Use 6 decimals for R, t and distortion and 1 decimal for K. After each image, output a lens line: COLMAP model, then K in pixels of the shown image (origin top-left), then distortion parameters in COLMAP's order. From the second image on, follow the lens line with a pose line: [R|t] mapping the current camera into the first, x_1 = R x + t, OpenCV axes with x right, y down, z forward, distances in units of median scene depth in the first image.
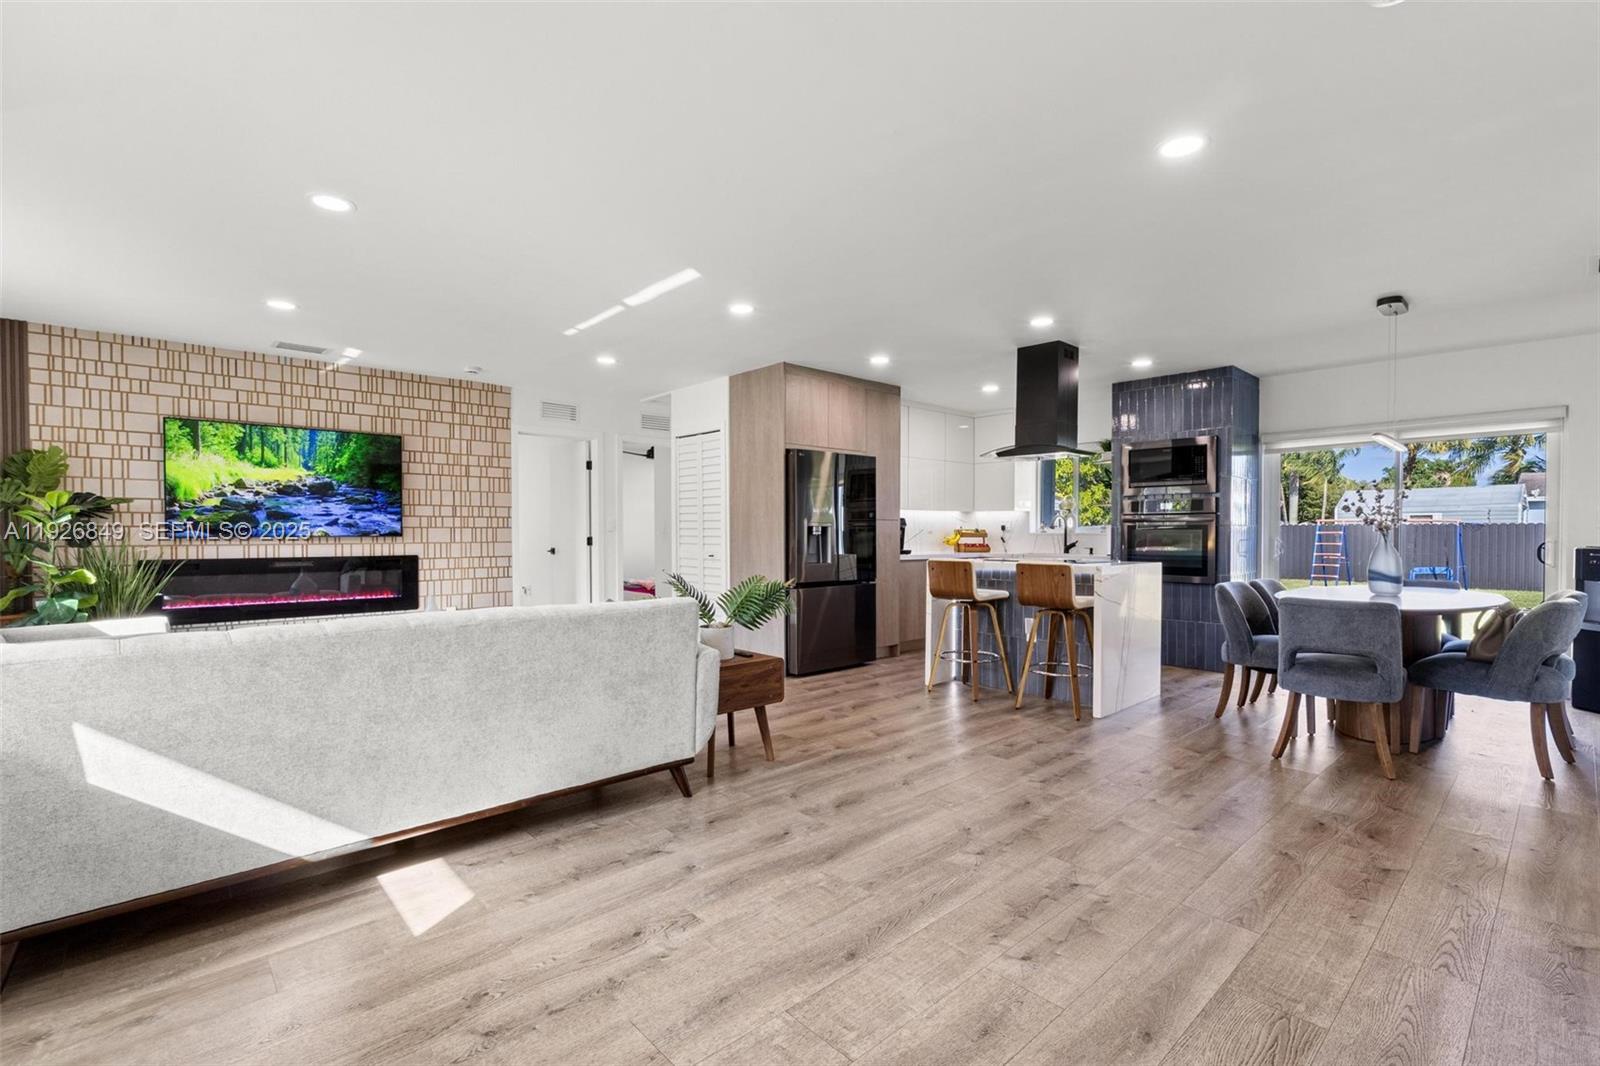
lens RADIAL K [[723.8, 0, 799.7], [0, 723.8, 538.5], [0, 0, 1]] dist [-0.000646, -0.000053]
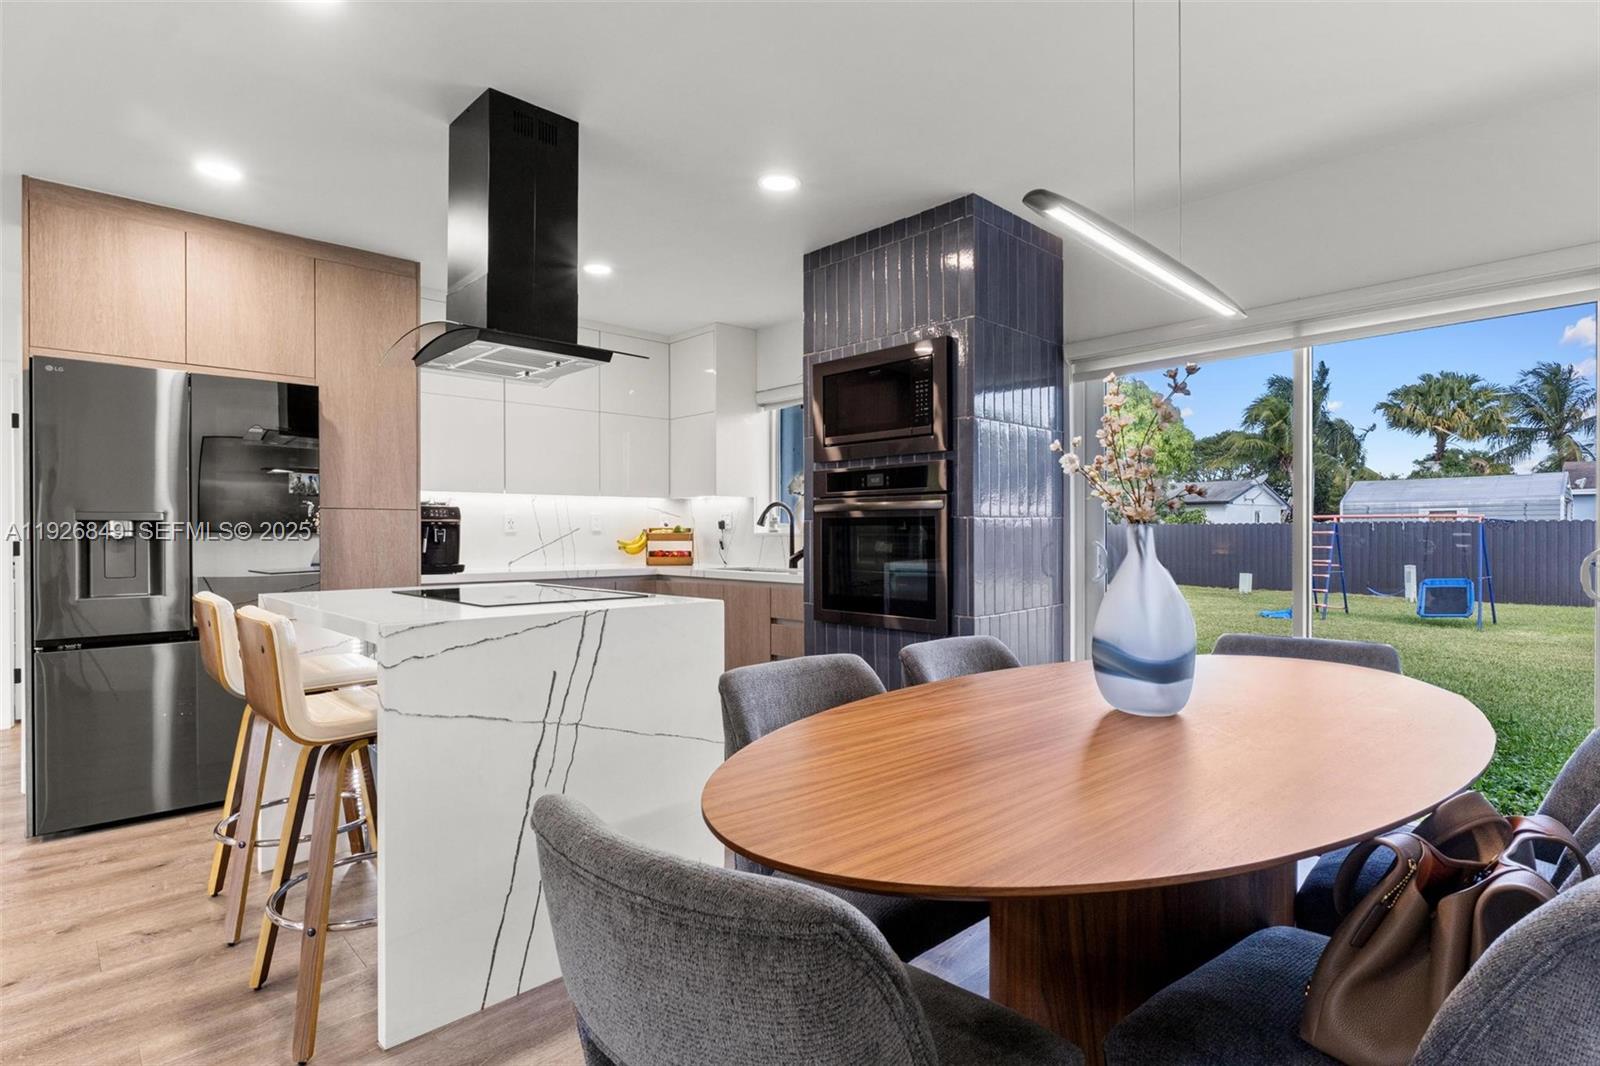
lens RADIAL K [[800.7, 0, 800.0], [0, 800.7, 533.0], [0, 0, 1]] dist [-0.003694, -0.000622]
pose [[0.999837, -0.002107, 0.017905, 0.505237], [0.002280, 0.999951, -0.009609, -0.002222], [-0.017884, 0.009648, 0.999794, 0.493079]]
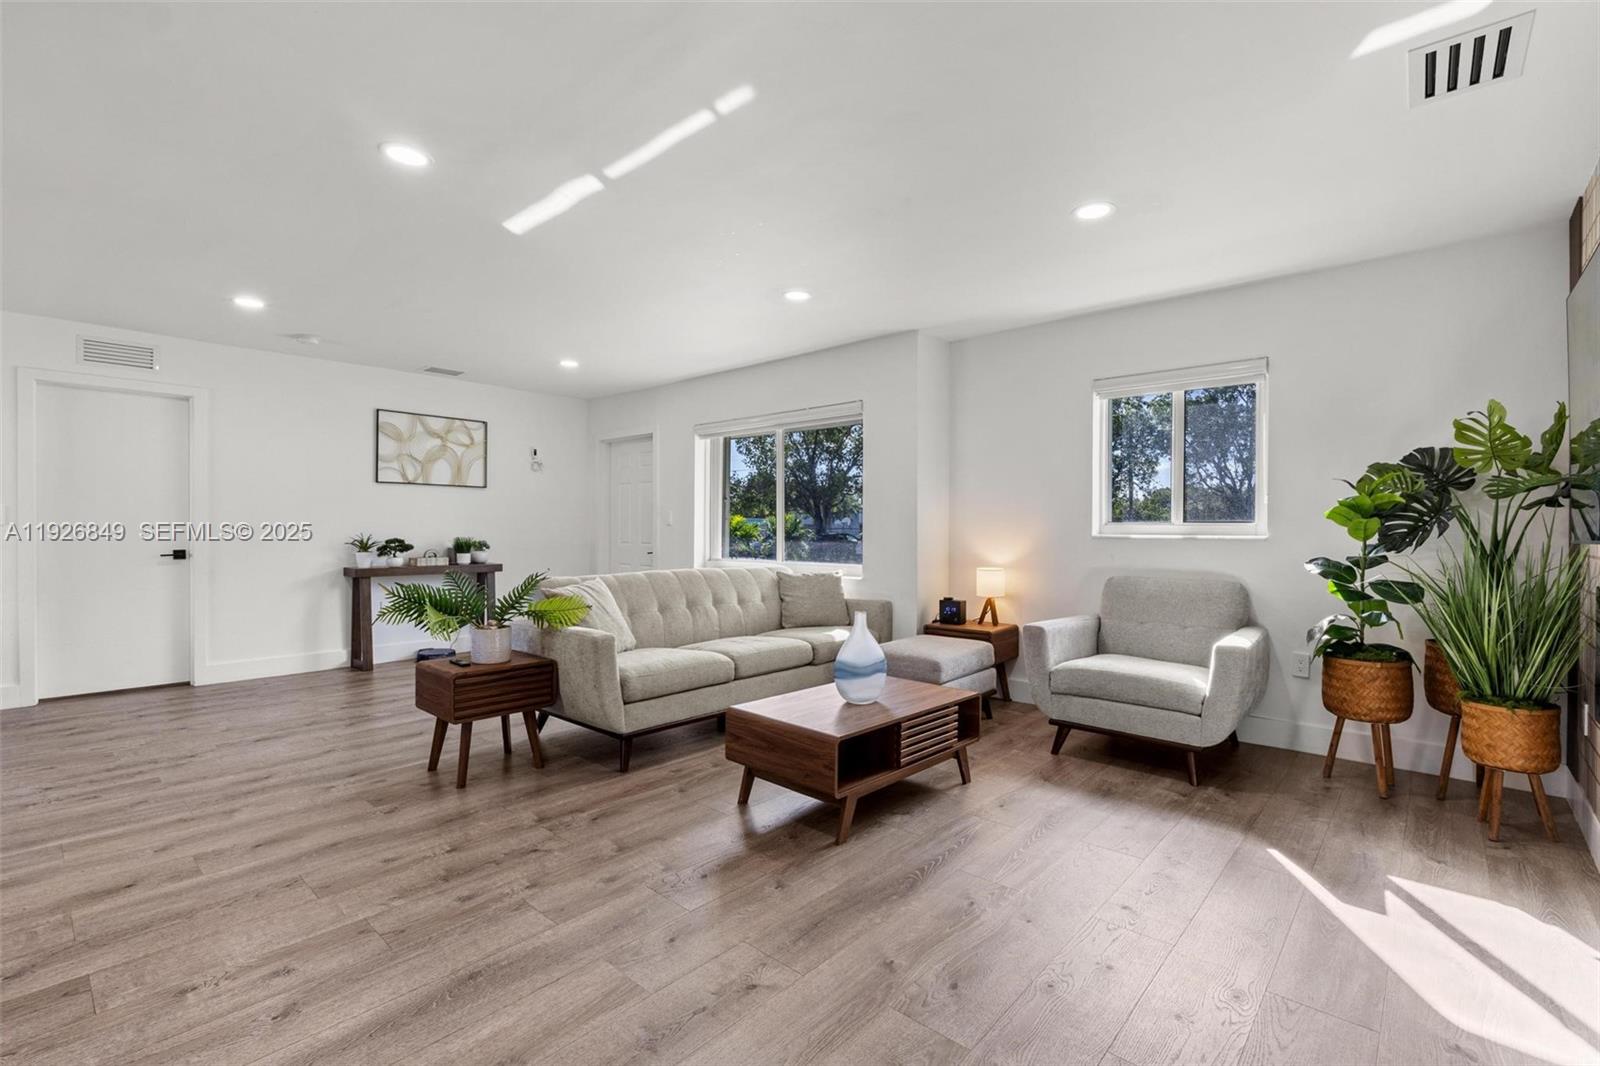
lens RADIAL K [[701.2, 0, 795.0], [0, 701.2, 523.4], [0, 0, 1]] dist [0.000173, 0.000088]
pose [[-0.995594, -0.005869, -0.093585, -0.284250], [-0.006333, 0.999969, 0.004661, -0.014917], [0.093555, 0.005234, -0.995600, 1.308099]]
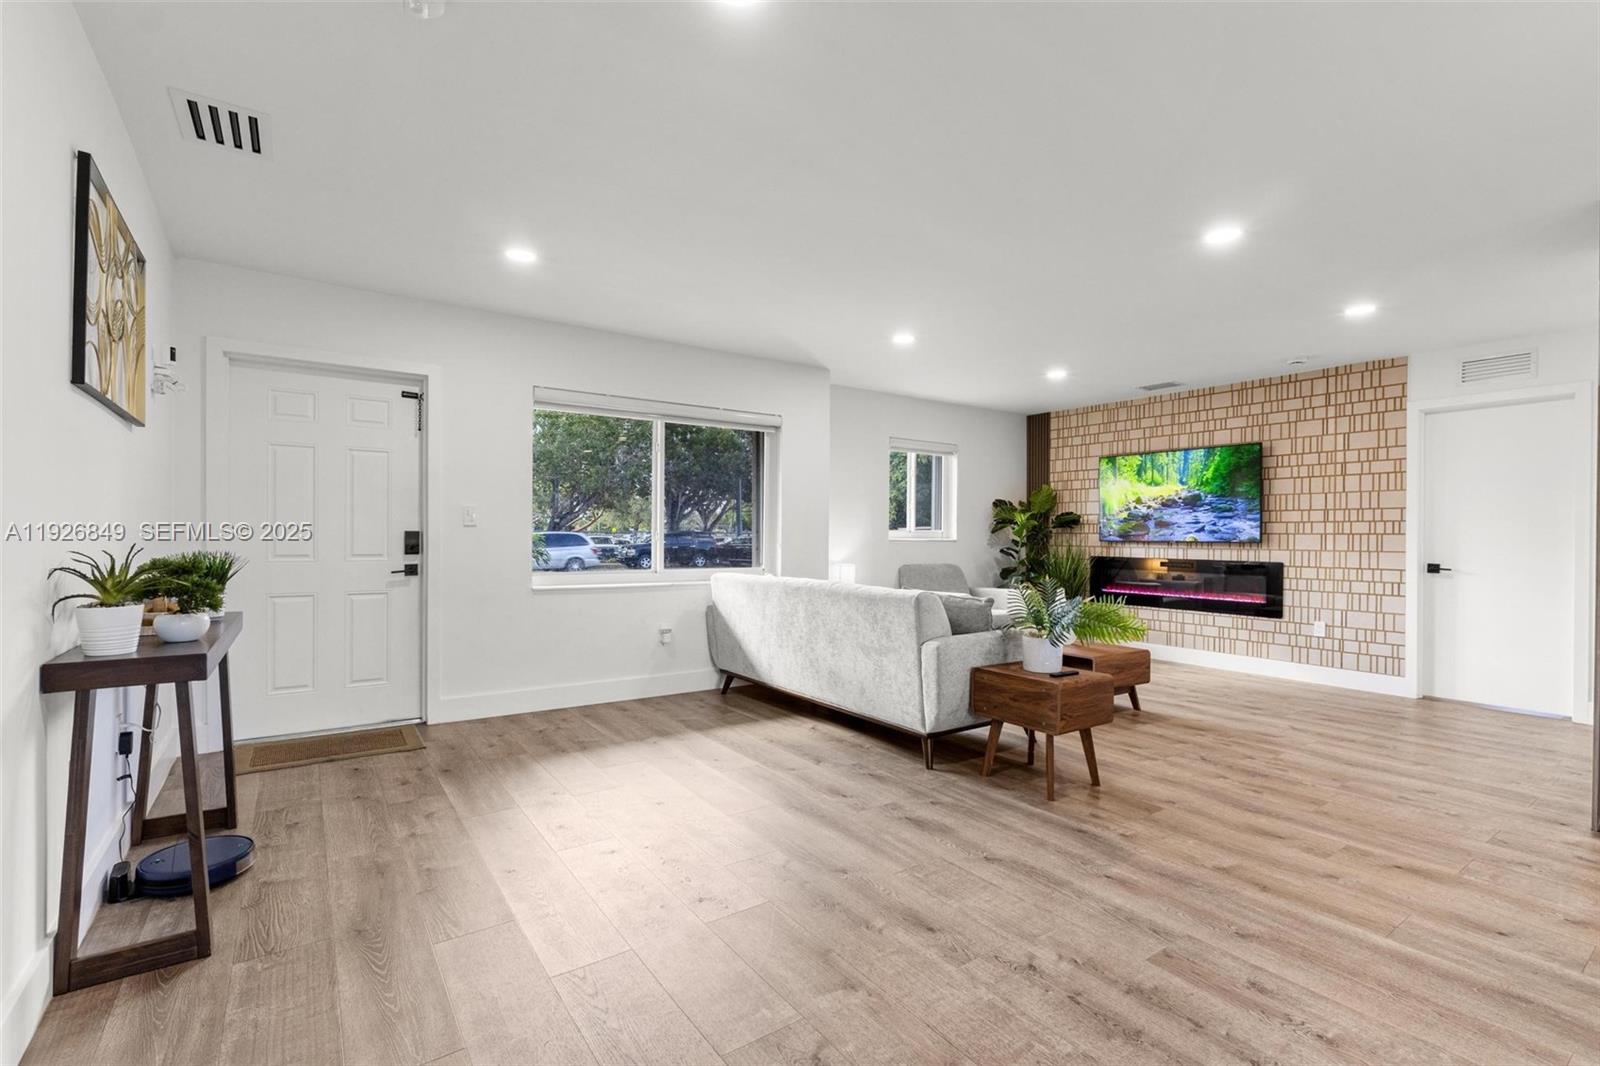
lens RADIAL K [[723.8, 0, 799.7], [0, 723.8, 538.5], [0, 0, 1]] dist [-0.000646, -0.000053]
pose [[-0.134426, 0.002478, -0.990921, 0.569943], [-0.018558, 0.999815, 0.005018, -0.002185], [0.990750, 0.019064, -0.134355, 0.545036]]
